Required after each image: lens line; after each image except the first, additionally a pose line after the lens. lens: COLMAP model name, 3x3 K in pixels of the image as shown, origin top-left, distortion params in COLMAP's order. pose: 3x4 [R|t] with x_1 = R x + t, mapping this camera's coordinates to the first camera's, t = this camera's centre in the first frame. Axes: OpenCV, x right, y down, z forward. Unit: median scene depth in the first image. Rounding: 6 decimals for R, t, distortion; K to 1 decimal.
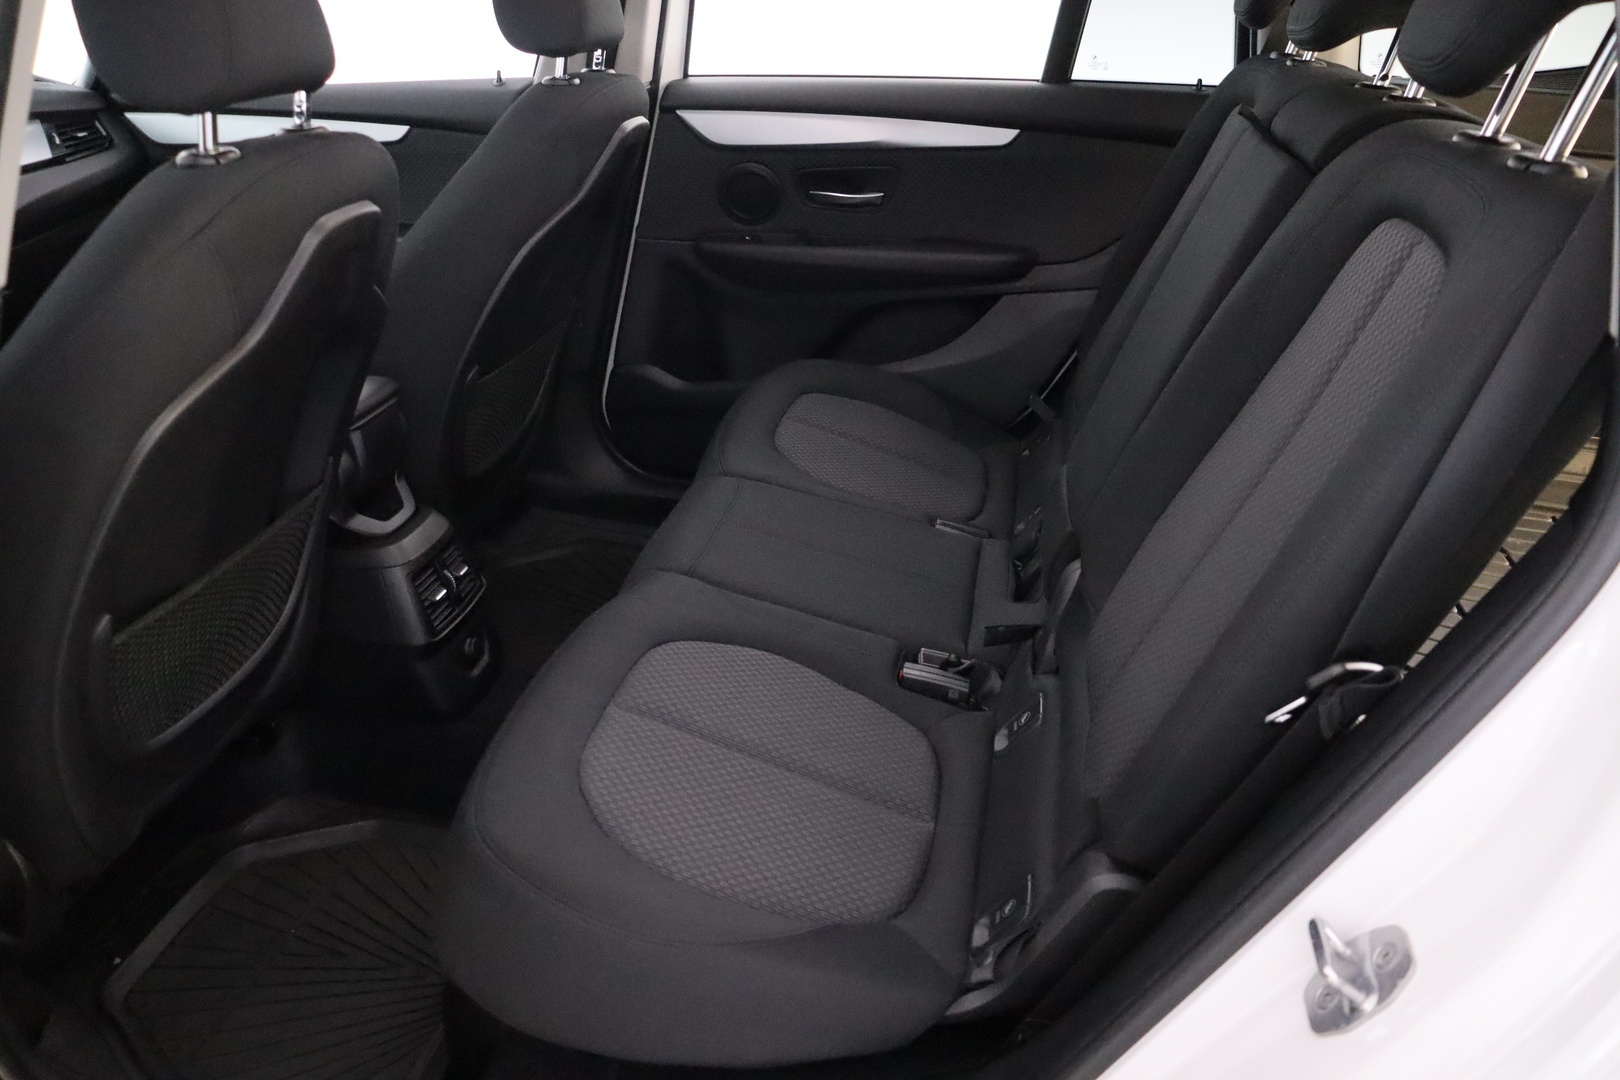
lens RADIAL K [[1334.1, 0, 825.5], [0, 1334.1, 510.3], [0, 0, 1]] dist [-0.172488, 0.149515]
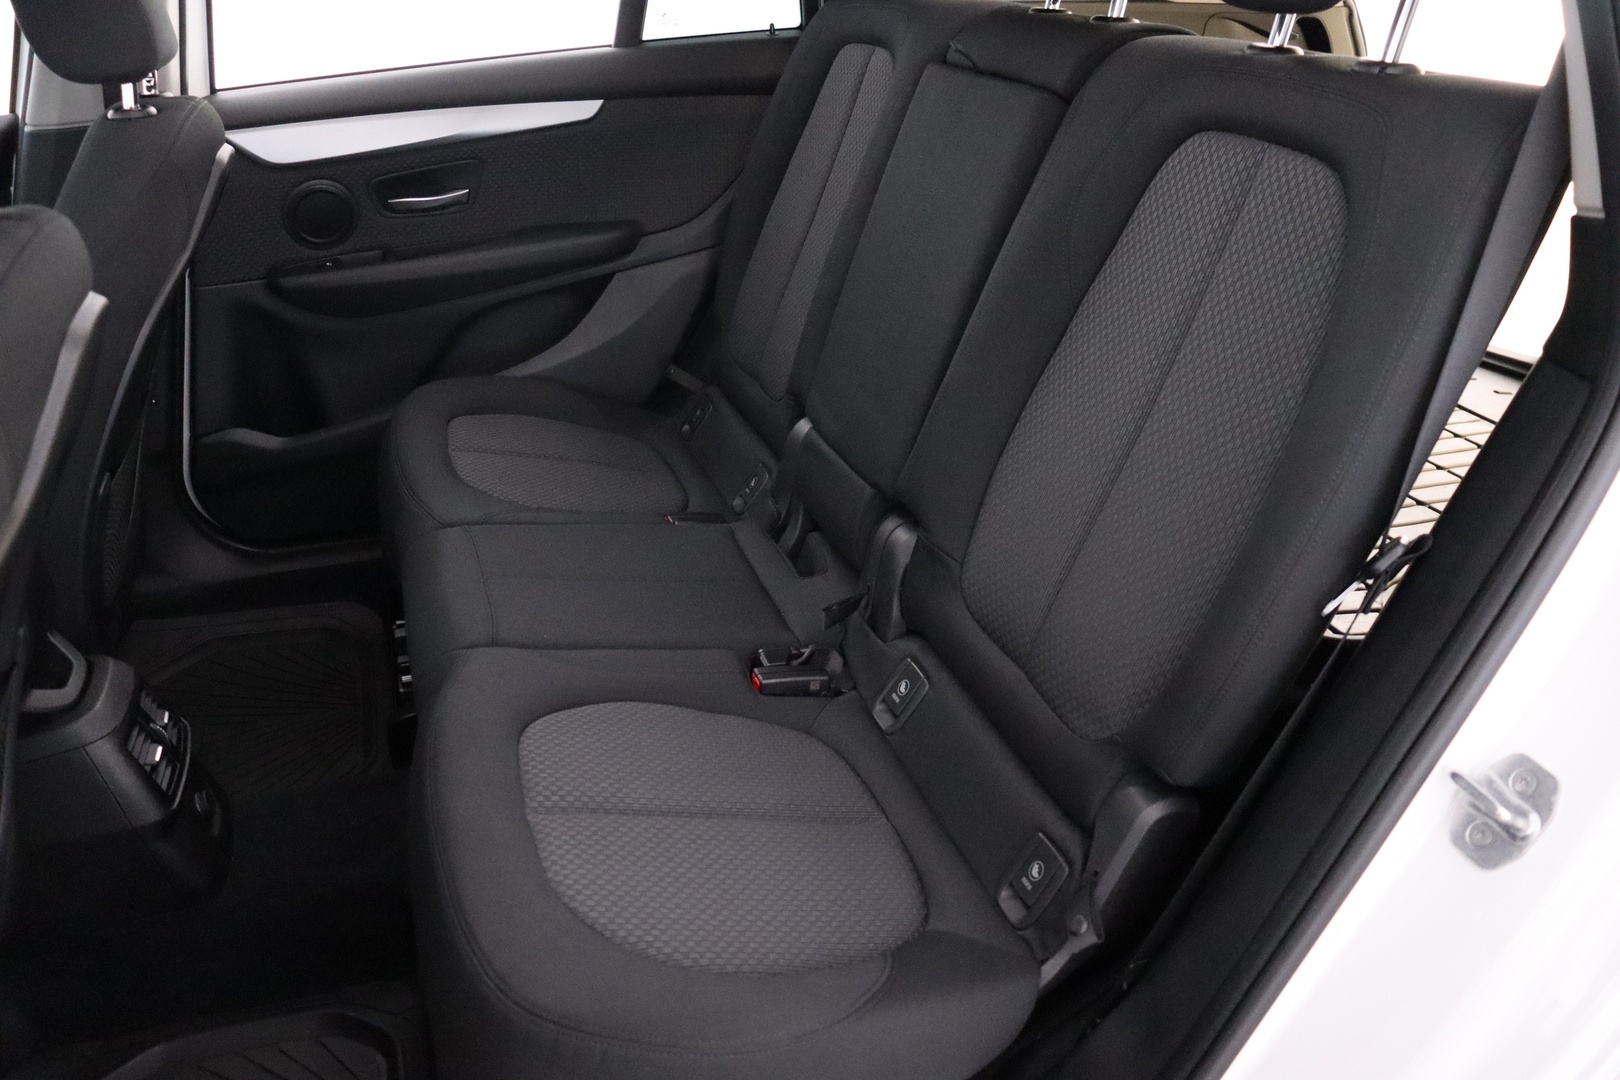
lens RADIAL K [[1334.1, 0, 825.5], [0, 1334.1, 510.3], [0, 0, 1]] dist [-0.172488, 0.149515]
pose [[0.879219, -0.245403, 0.408352, -0.175031], [0.233175, 0.969110, 0.080347, -0.040975], [-0.415455, 0.024575, 0.909282, 0.079532]]
